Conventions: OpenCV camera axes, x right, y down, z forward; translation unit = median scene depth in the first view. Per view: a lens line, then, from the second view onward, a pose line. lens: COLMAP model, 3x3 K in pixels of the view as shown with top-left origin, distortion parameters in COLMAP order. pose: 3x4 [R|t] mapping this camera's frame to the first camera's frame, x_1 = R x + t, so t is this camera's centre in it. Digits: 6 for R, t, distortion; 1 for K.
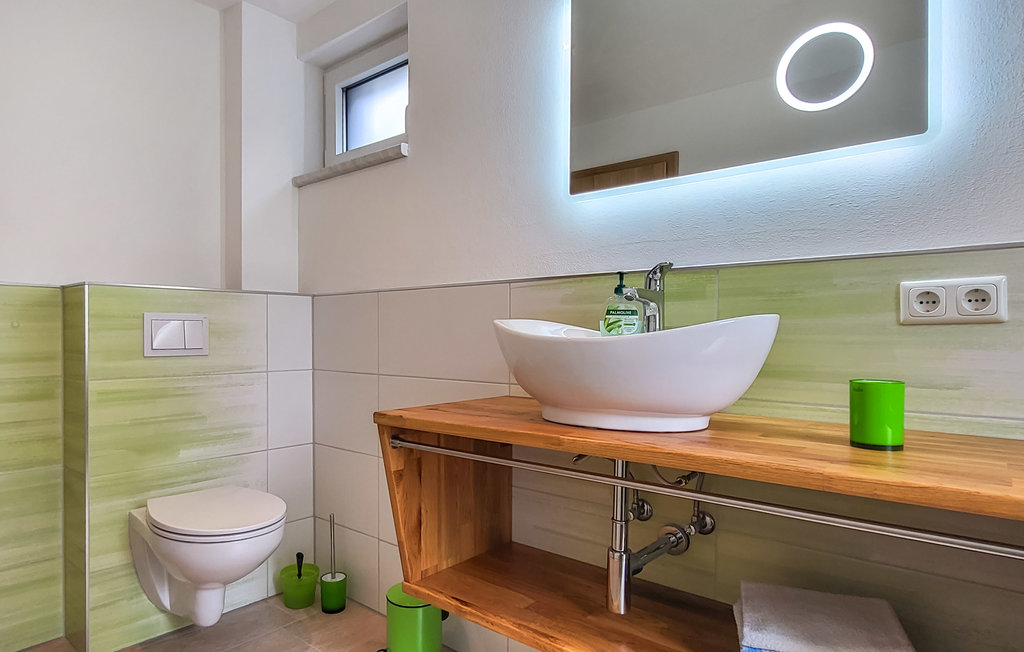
lens RADIAL K [[645.3, 0, 512.0], [0, 645.3, 326.0], [0, 0, 1]] dist [0.001134, 0.000146]
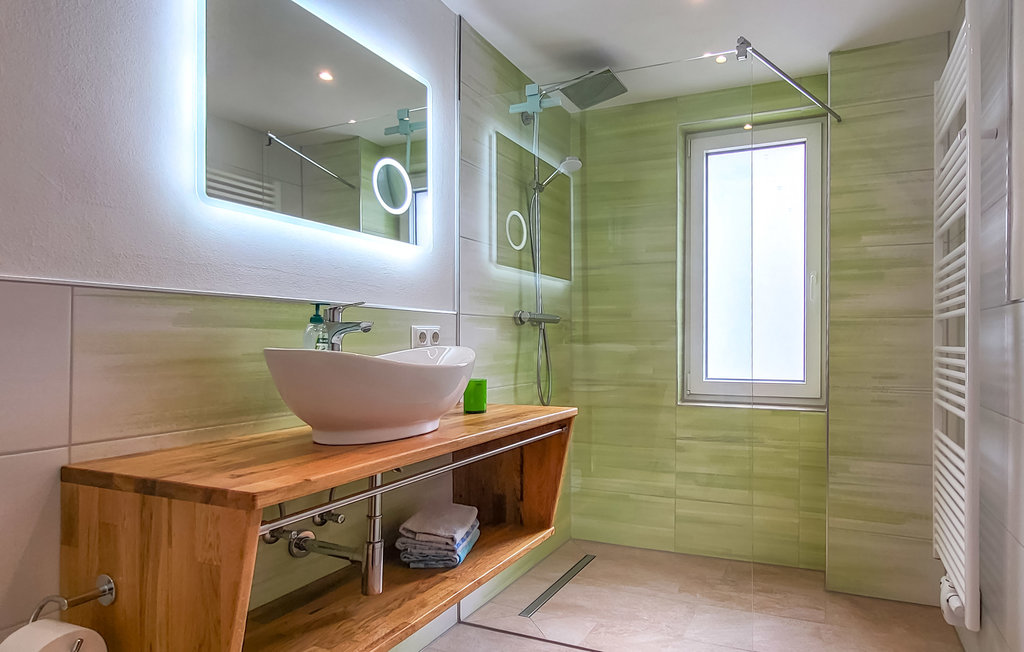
lens RADIAL K [[645.3, 0, 512.0], [0, 645.3, 326.0], [0, 0, 1]] dist [0.001134, 0.000146]
pose [[-0.269974, 0.023270, 0.962586, -1.061548], [-0.006366, 0.999643, -0.025951, -0.020976], [-0.962847, -0.013134, -0.269729, 1.087494]]
